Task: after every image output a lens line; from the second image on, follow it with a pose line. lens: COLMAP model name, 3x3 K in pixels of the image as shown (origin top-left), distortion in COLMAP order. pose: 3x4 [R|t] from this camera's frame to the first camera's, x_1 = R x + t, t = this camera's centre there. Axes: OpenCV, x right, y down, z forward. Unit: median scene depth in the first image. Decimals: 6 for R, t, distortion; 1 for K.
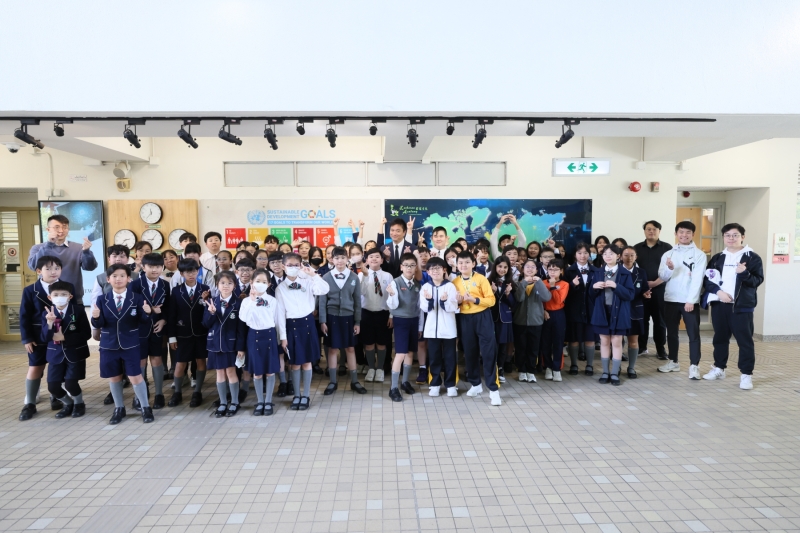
lens RADIAL K [[459.9, 0, 397.9], [0, 459.9, 268.1], [0, 0, 1]] dist [0.005520, -0.002877]
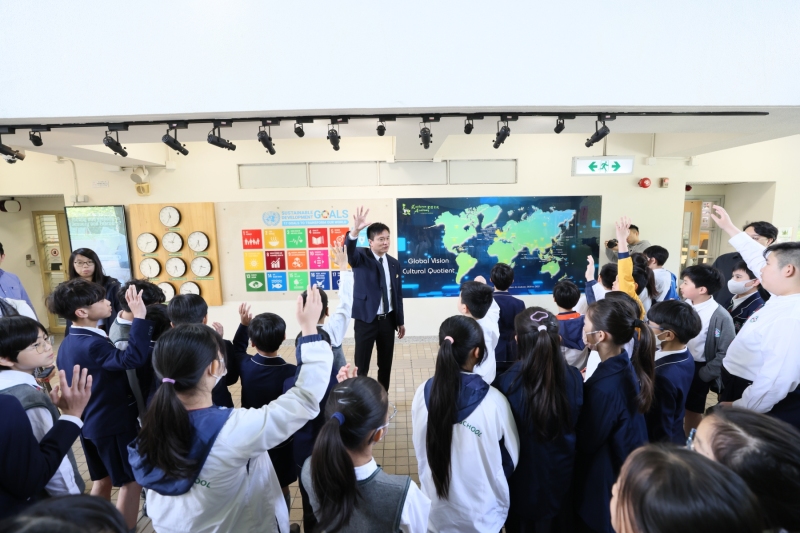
lens RADIAL K [[373.3, 0, 401.3], [0, 373.3, 264.6], [0, 0, 1]] dist [-0.021083, 0.001775]
pose [[0.999668, -0.010240, -0.023641, -0.000466], [0.011643, 0.998131, 0.059983, -0.055746], [0.022983, -0.060239, 0.997919, 0.180566]]
